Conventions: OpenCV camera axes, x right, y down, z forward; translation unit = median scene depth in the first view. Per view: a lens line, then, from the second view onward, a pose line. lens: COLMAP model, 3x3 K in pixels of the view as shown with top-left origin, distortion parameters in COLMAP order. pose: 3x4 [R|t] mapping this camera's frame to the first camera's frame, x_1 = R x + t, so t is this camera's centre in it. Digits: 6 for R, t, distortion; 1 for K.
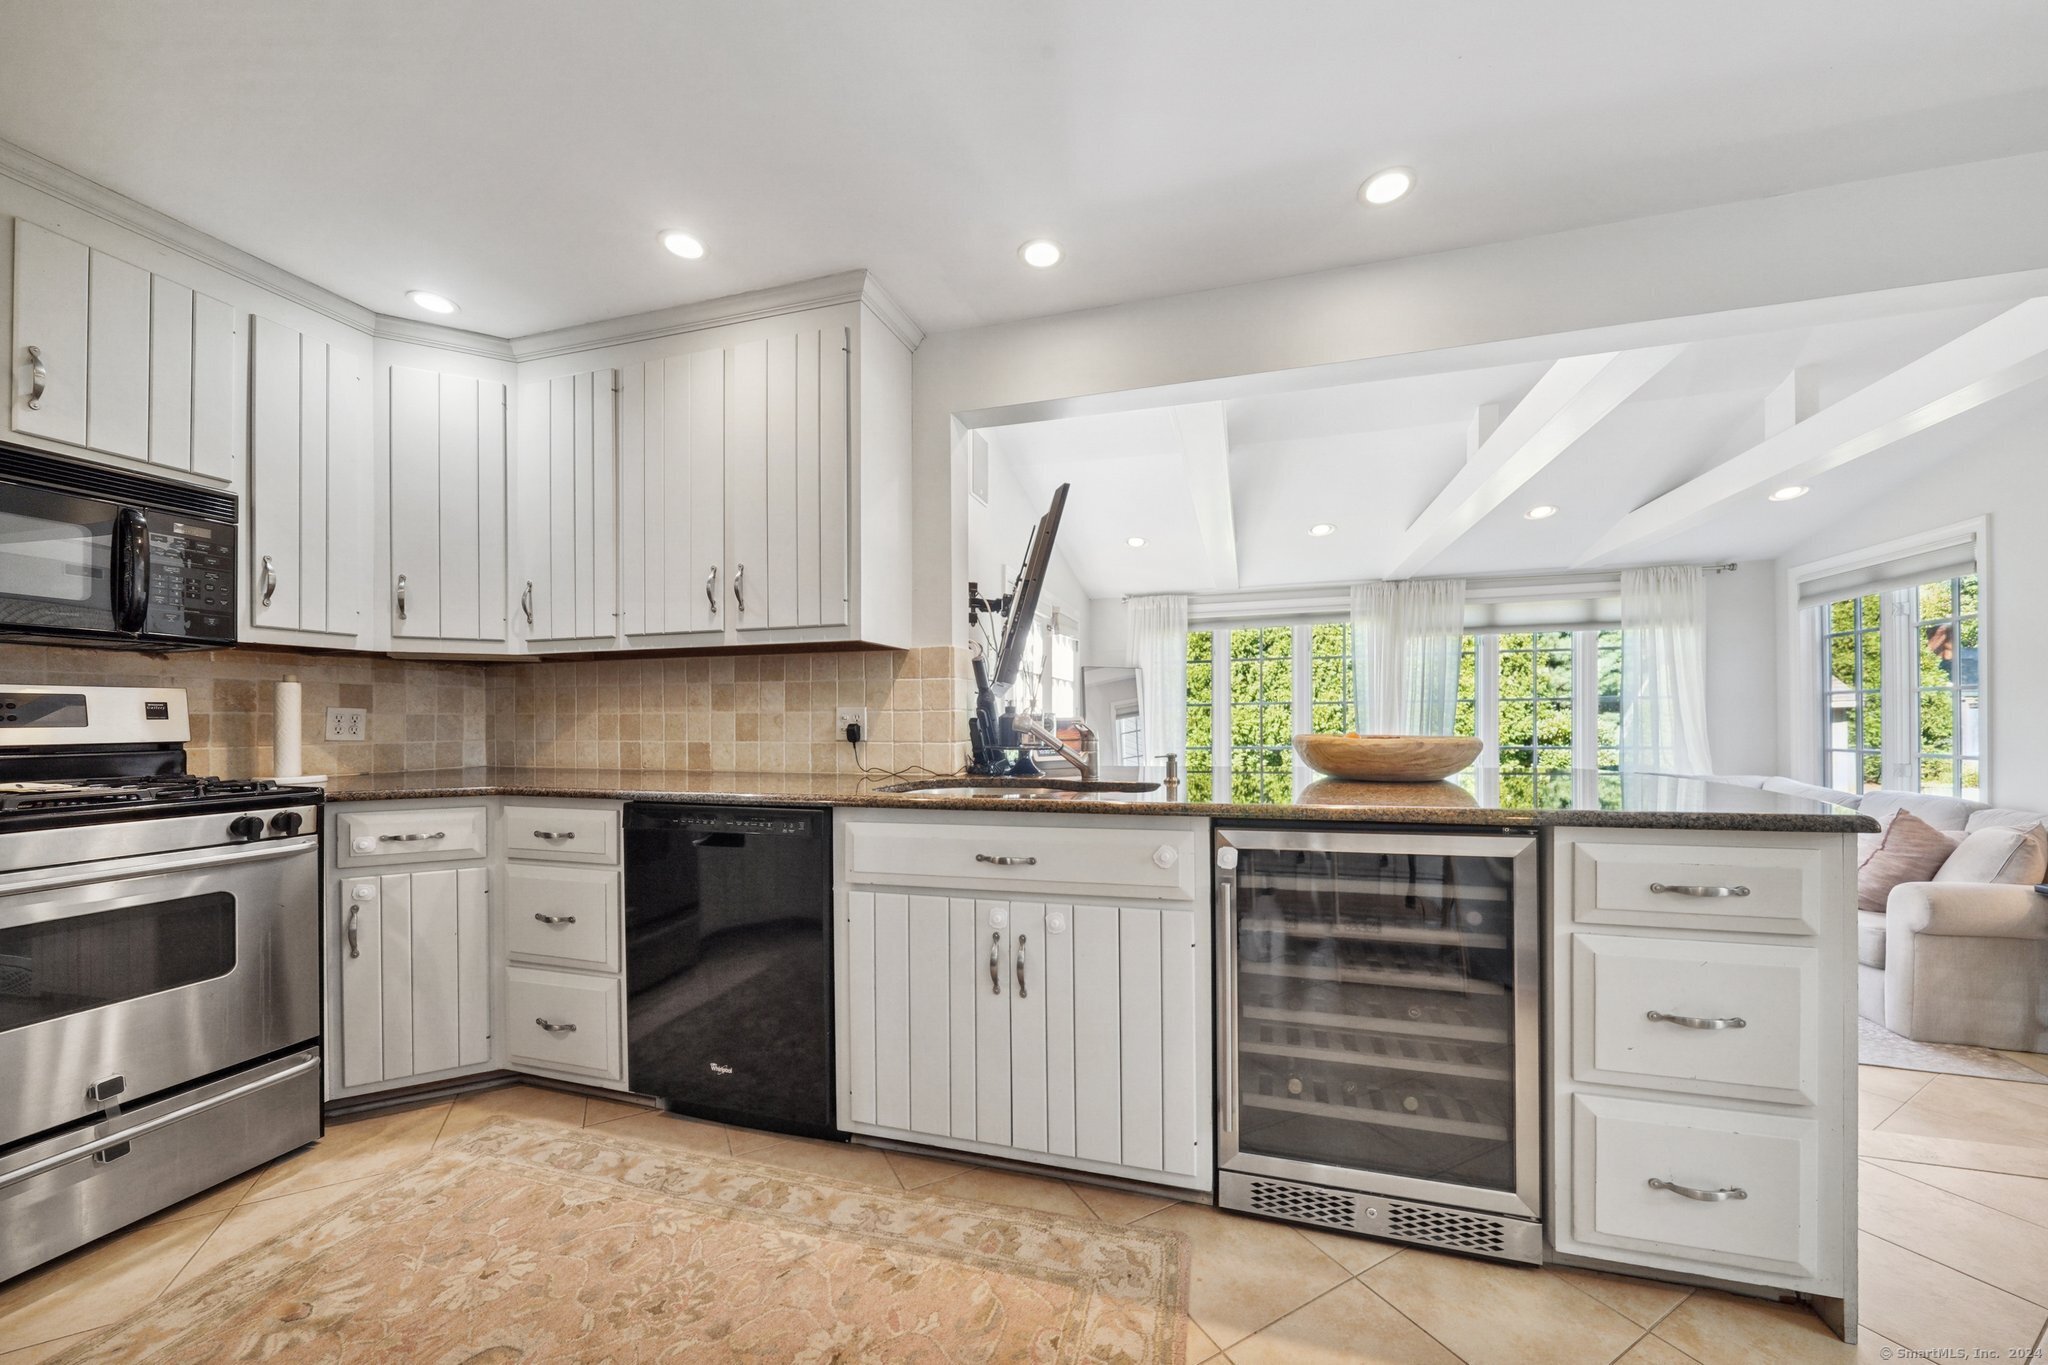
lens RADIAL K [[707.6, 0, 1034.7], [0, 707.6, 718.3], [0, 0, 1]] dist [-0.006342, -0.000035]
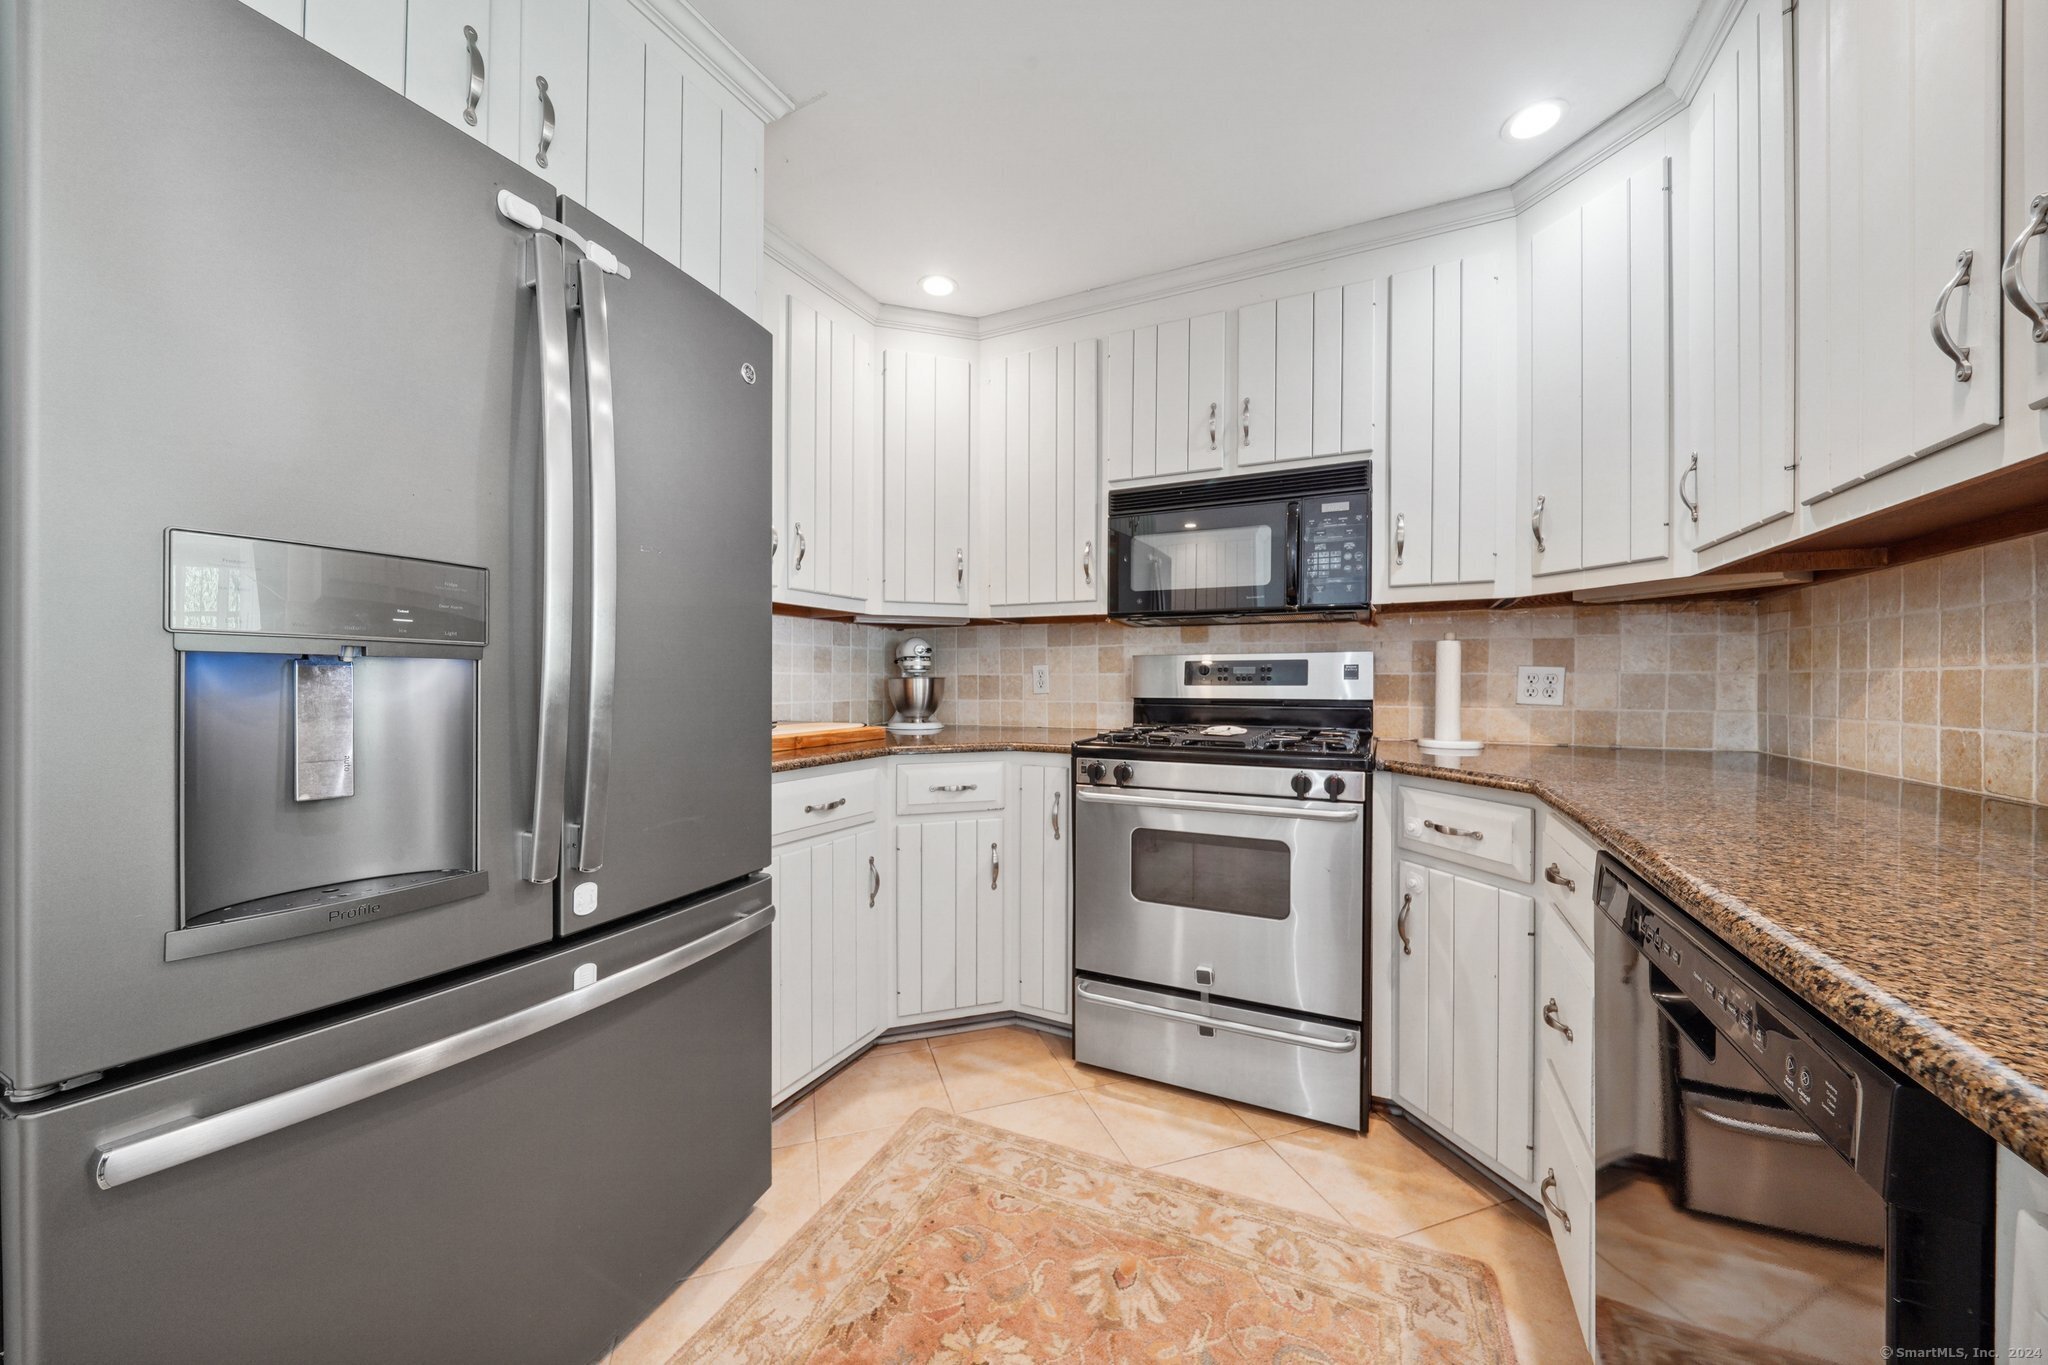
lens RADIAL K [[707.6, 0, 1039.9], [0, 707.6, 685.6], [0, 0, 1]] dist [-0.006342, -0.000035]
pose [[-0.159001, 0.010668, -0.987221, -0.037074], [-0.000745, 0.999940, 0.010925, -0.000568], [0.987278, 0.002473, -0.158984, 0.681644]]
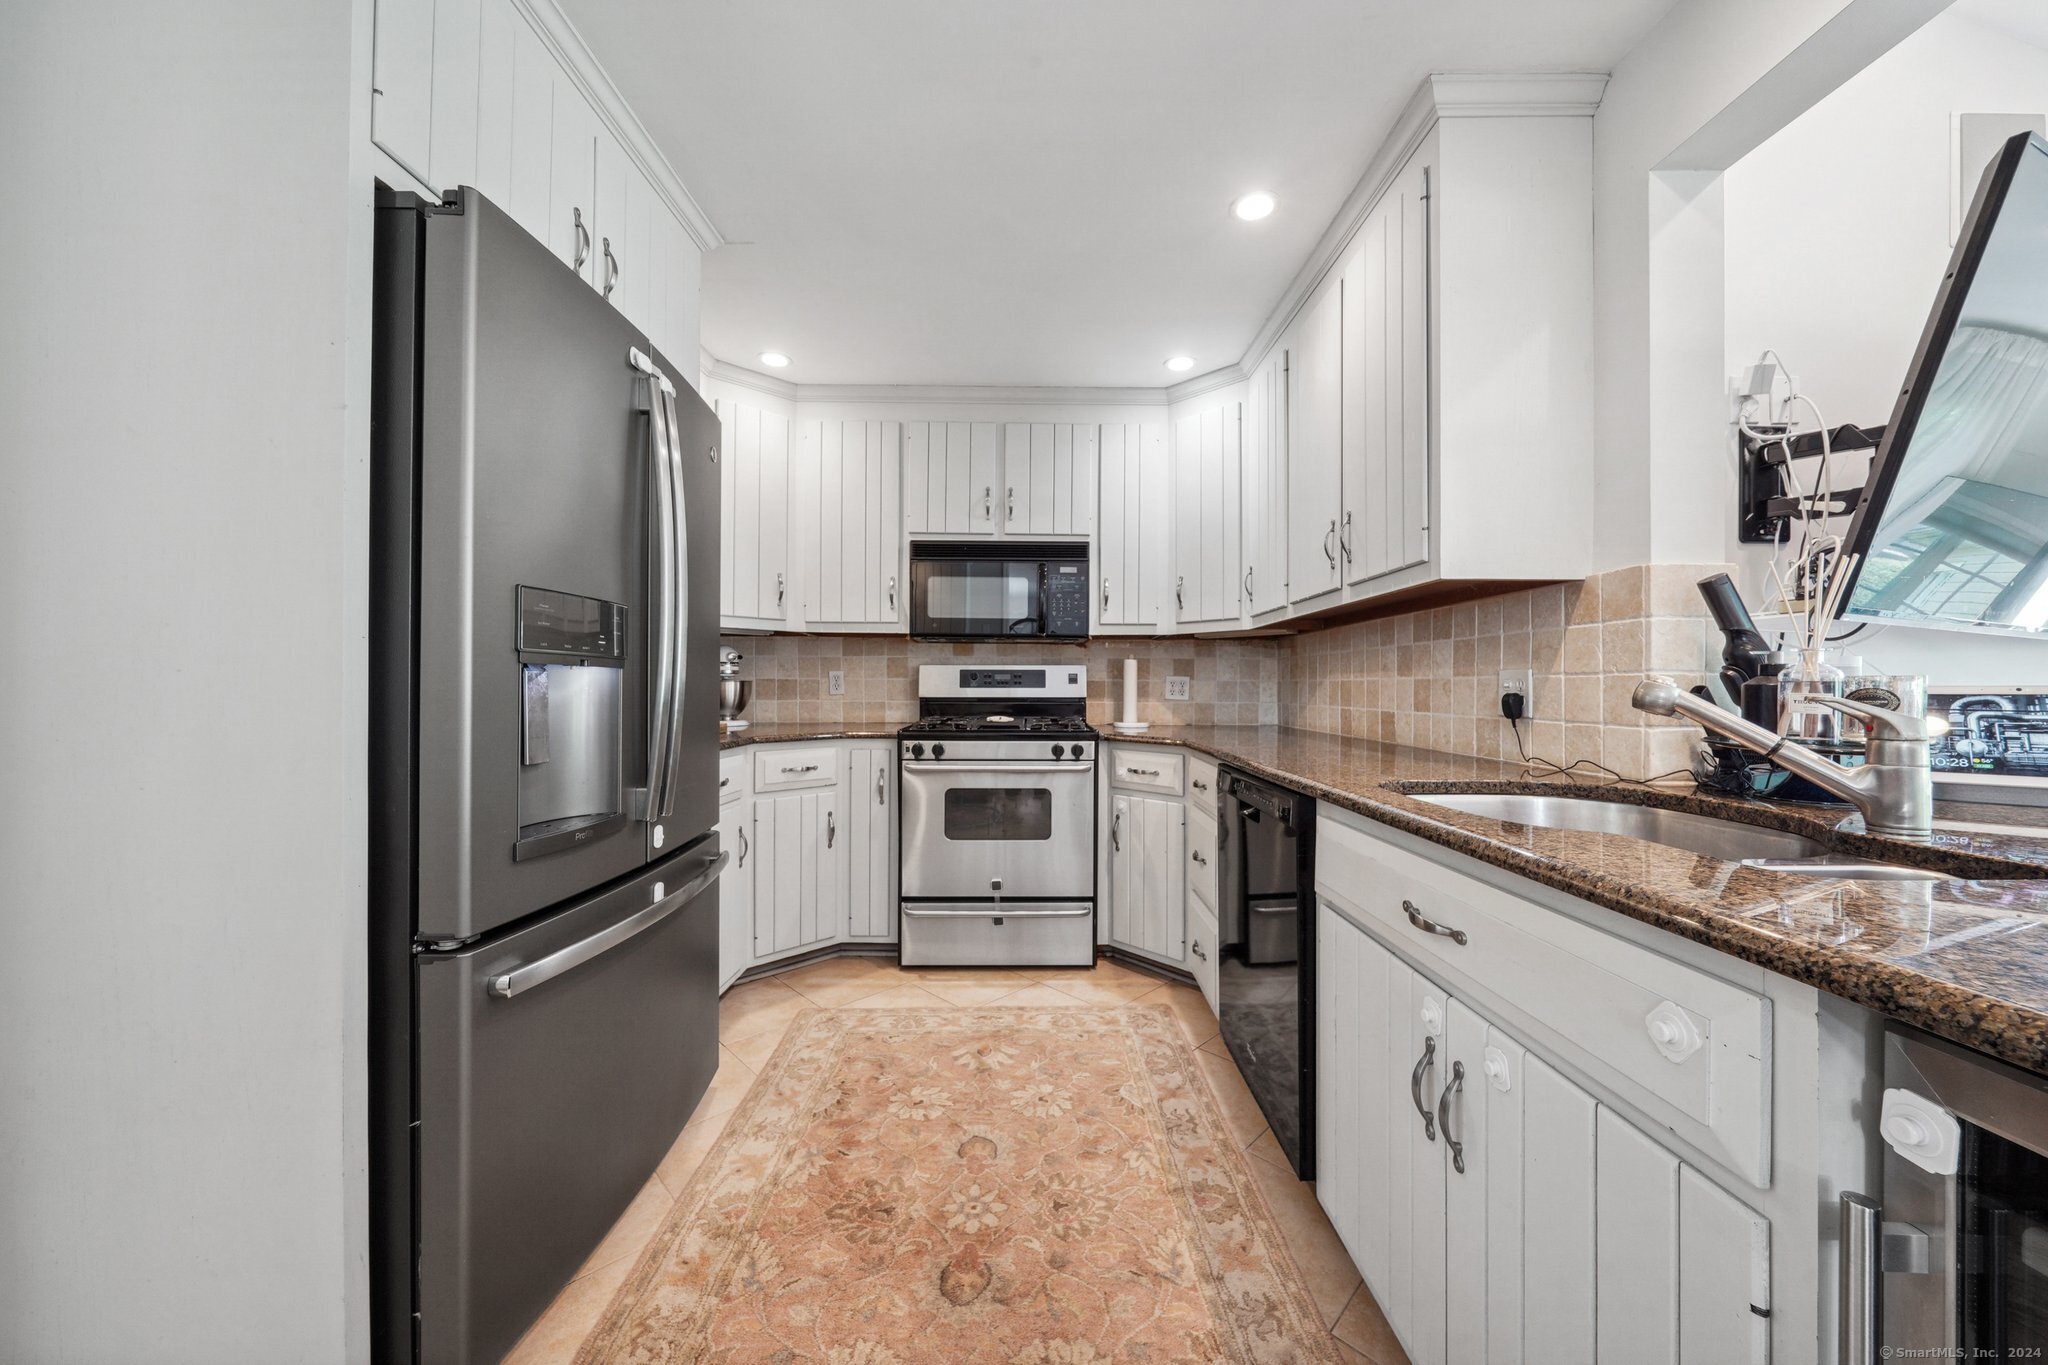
lens RADIAL K [[707.6, 0, 1040.6], [0, 707.6, 683.4], [0, 0, 1]] dist [-0.006342, -0.000035]
pose [[0.300052, 0.002178, -0.953920, 0.351275], [-0.005420, 0.999985, 0.000578, 0.000029], [0.953907, 0.004997, 0.300060, 0.413538]]
